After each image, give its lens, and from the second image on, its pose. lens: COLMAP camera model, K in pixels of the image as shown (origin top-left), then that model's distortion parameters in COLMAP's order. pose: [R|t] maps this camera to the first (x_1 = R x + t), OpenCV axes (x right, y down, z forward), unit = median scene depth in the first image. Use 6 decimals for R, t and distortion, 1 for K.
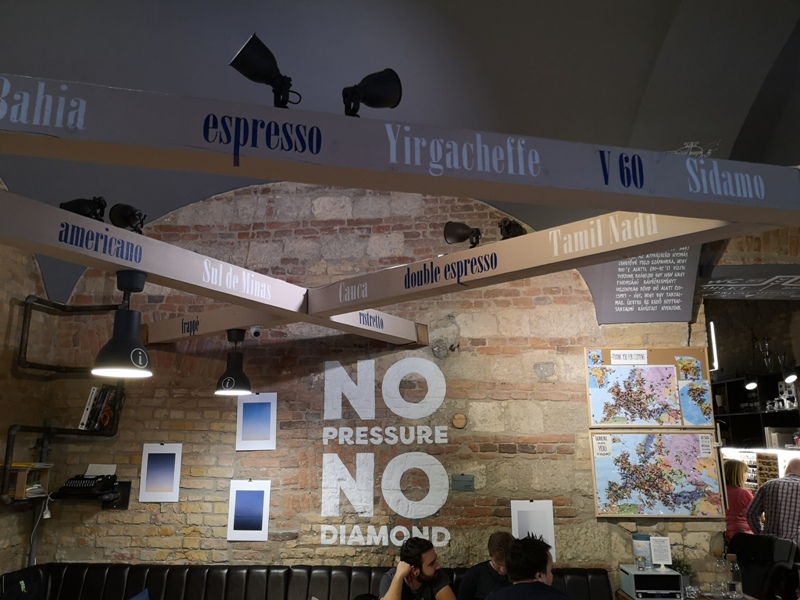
lens RADIAL K [[620.7, 0, 400.3], [0, 620.7, 303.8], [0, 0, 1]] dist [0.043382, -0.053004]
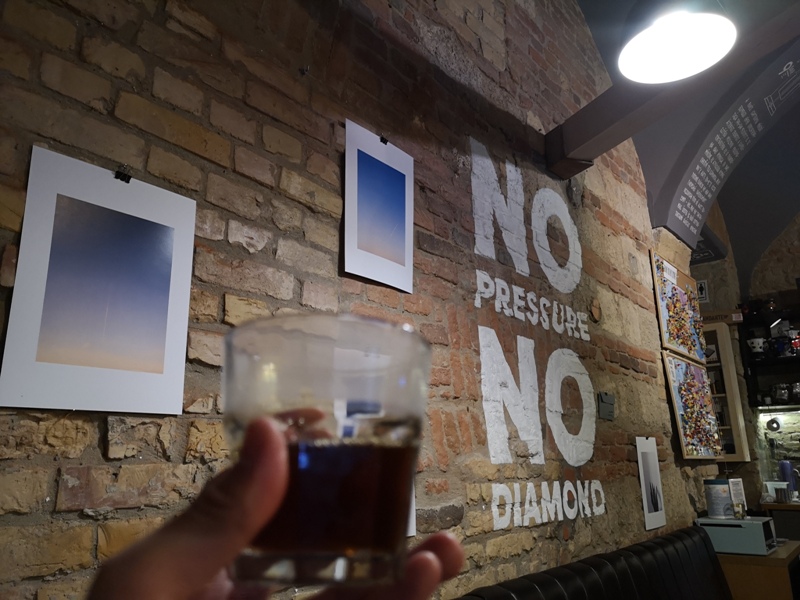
lens RADIAL K [[620.7, 0, 418.9], [0, 620.7, 298.8], [0, 0, 1]] dist [0.043382, -0.053004]
pose [[0.593247, 0.196031, 0.780788, -0.494830], [-0.150765, 0.979792, -0.131442, 0.286289], [-0.790776, -0.039738, 0.610814, 0.764496]]
